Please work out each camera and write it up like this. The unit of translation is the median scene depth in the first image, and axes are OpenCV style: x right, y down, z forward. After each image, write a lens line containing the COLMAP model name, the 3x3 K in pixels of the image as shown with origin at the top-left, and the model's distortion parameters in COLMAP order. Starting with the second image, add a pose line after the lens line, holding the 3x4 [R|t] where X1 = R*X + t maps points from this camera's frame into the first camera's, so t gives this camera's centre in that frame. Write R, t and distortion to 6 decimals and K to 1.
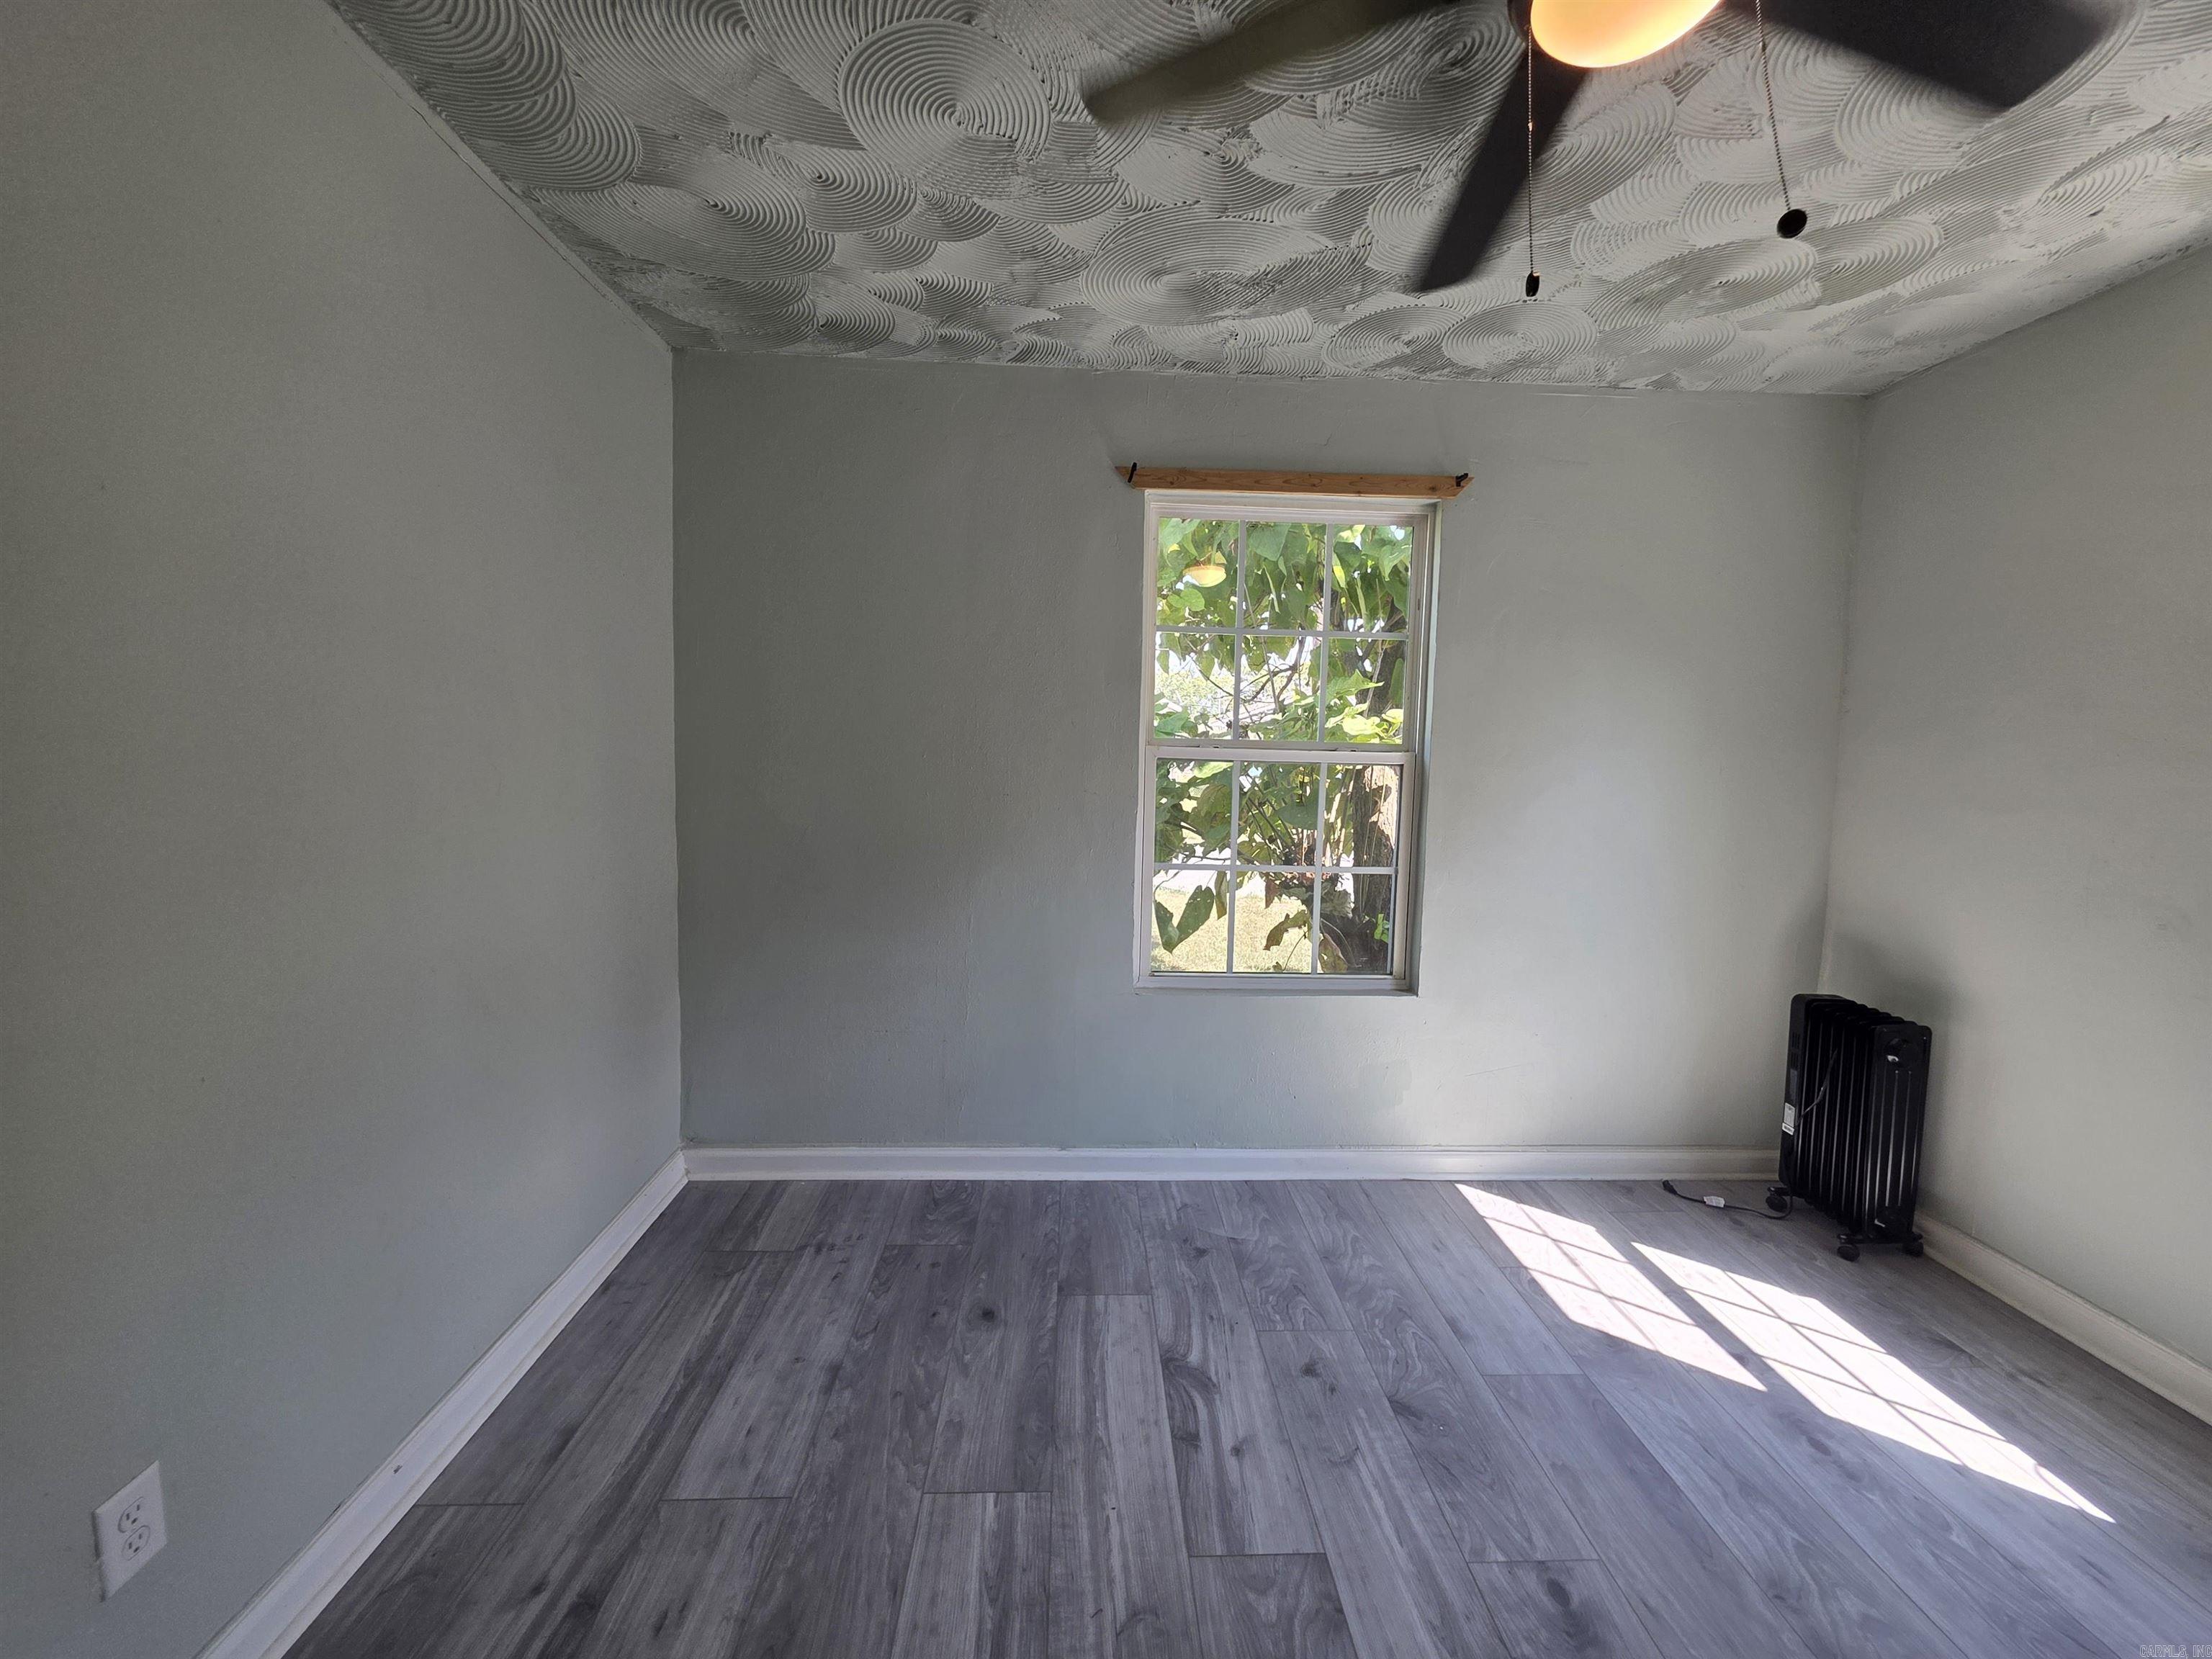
lens RADIAL K [[885.1, 0, 1103.7], [0, 885.1, 790.8], [0, 0, 1]] dist [0.007029, -0.002351]
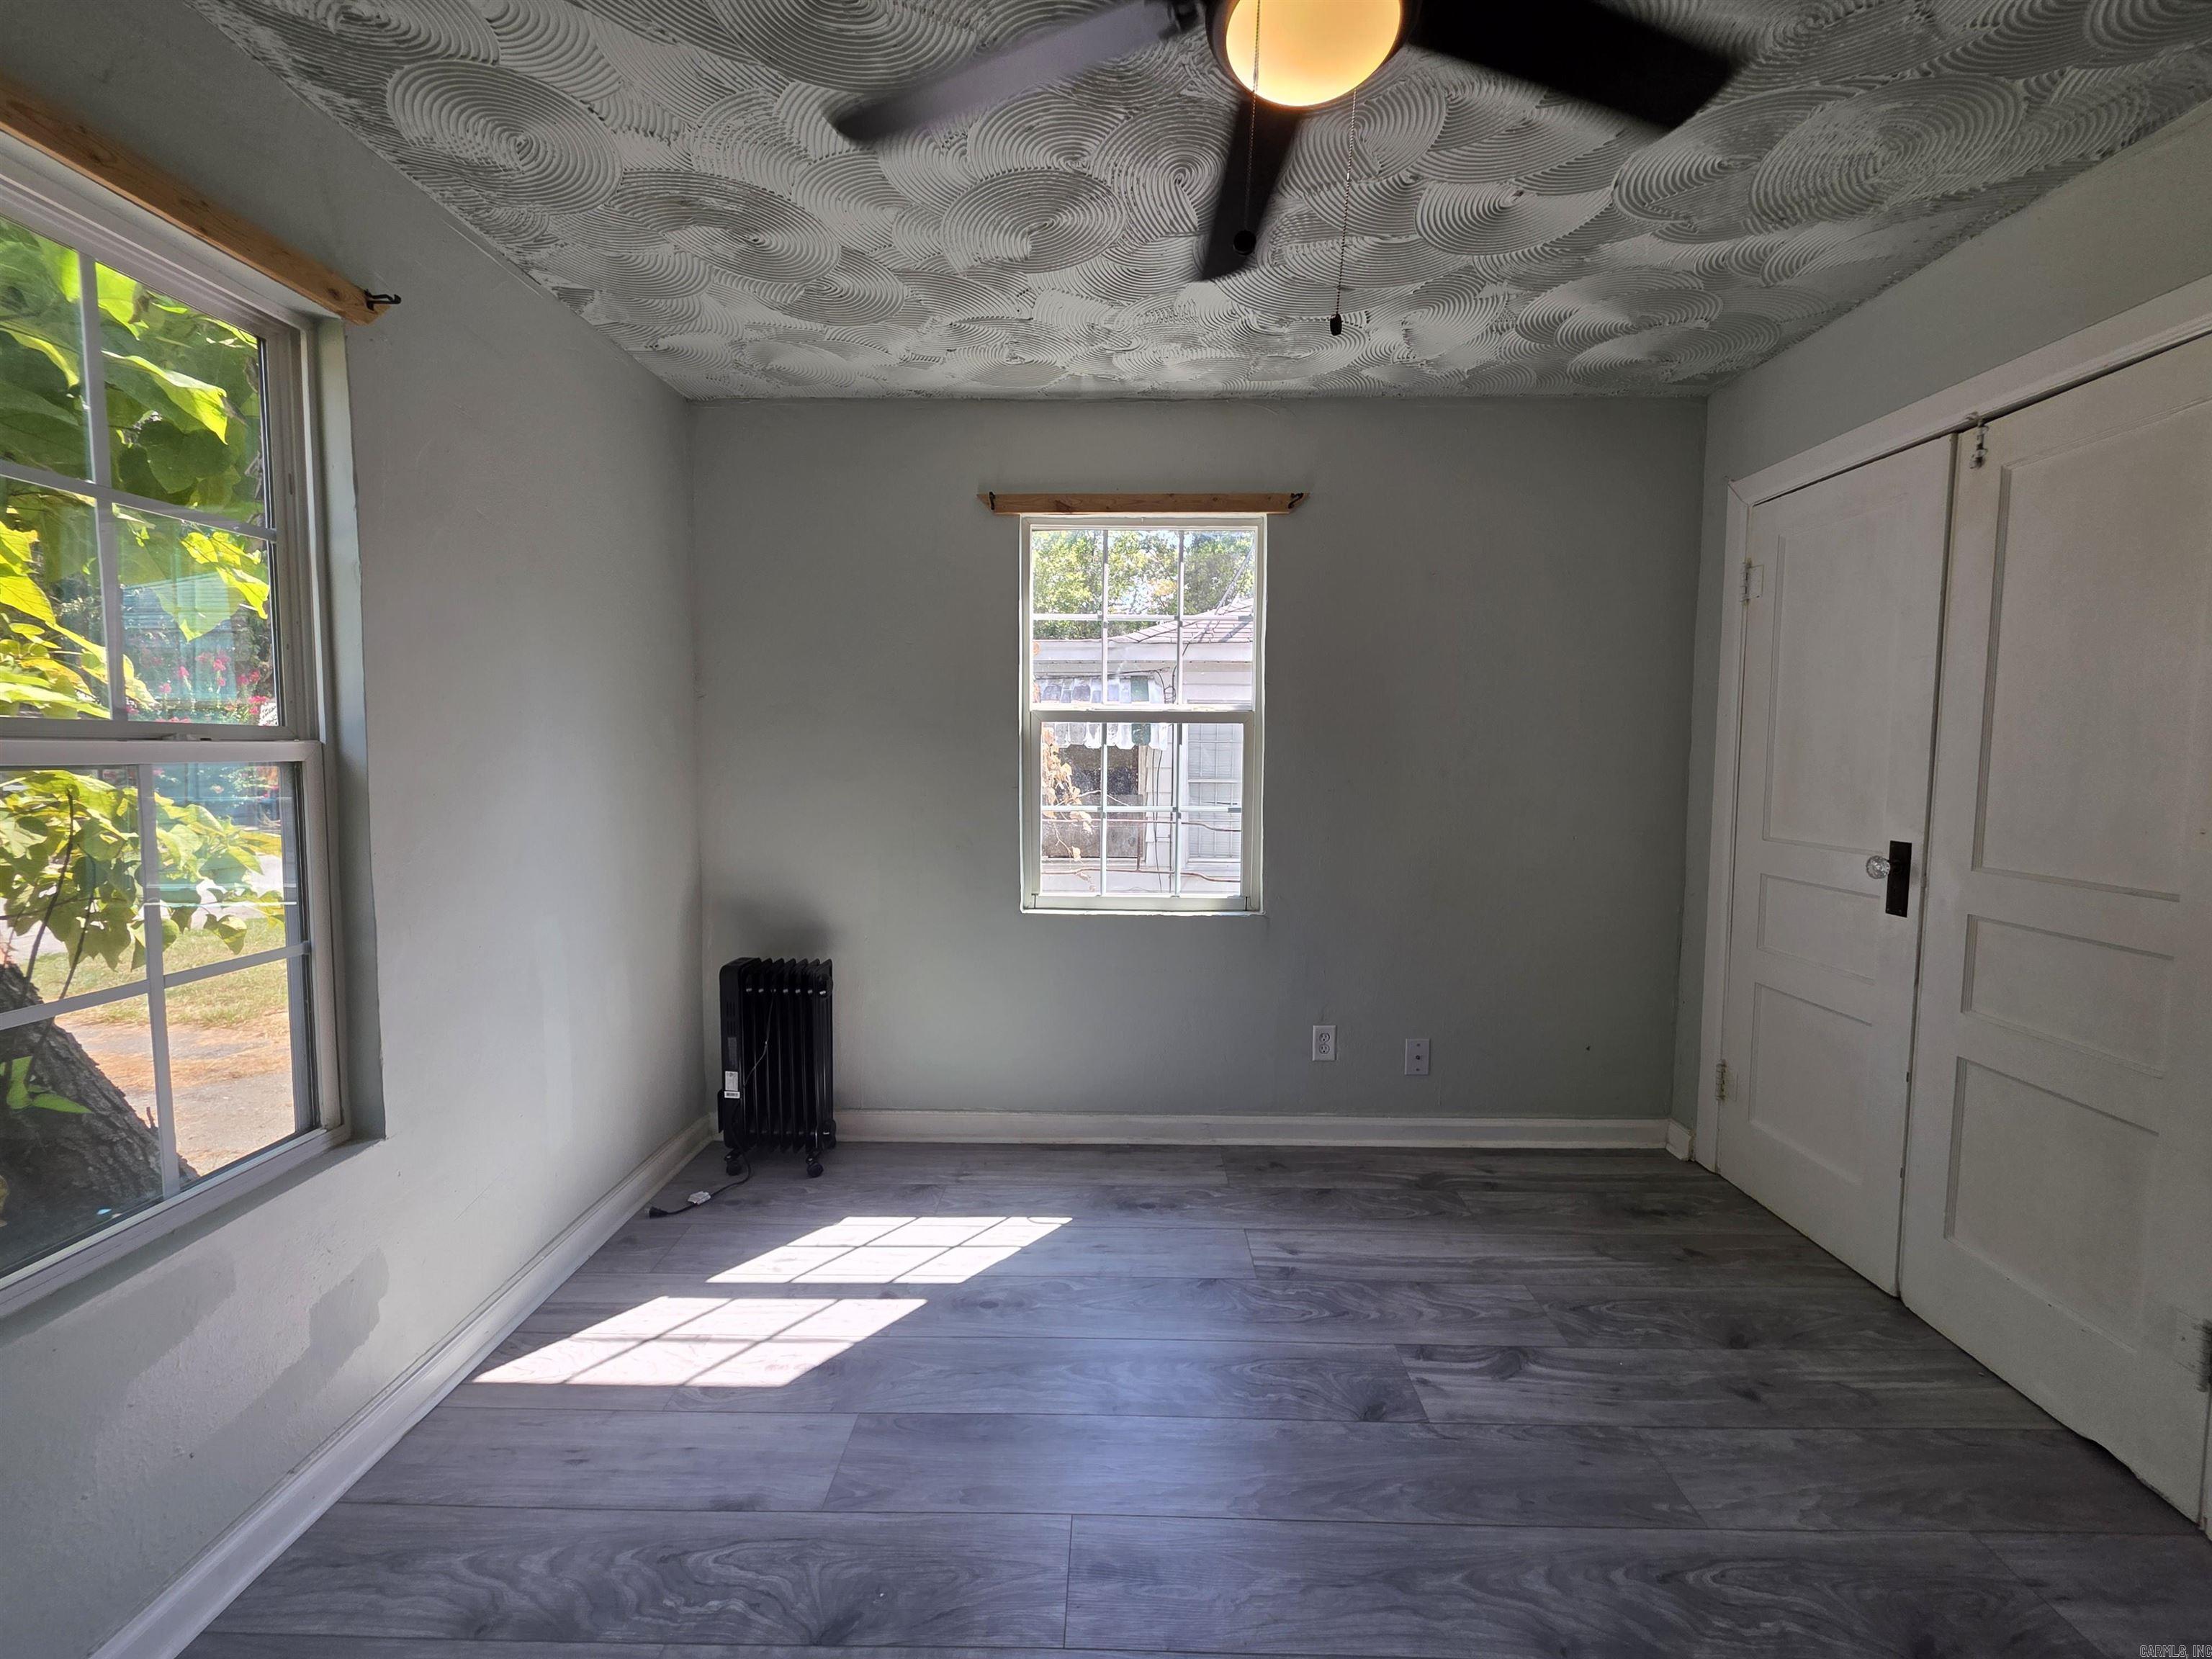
lens RADIAL K [[885.1, 0, 1134.0], [0, 885.1, 797.3], [0, 0, 1]] dist [0.007029, -0.002351]
pose [[0.050039, -0.078837, 0.995631, -0.252269], [0.049941, 0.995830, 0.076343, -0.028259], [-0.997498, 0.045903, 0.053768, 0.520194]]
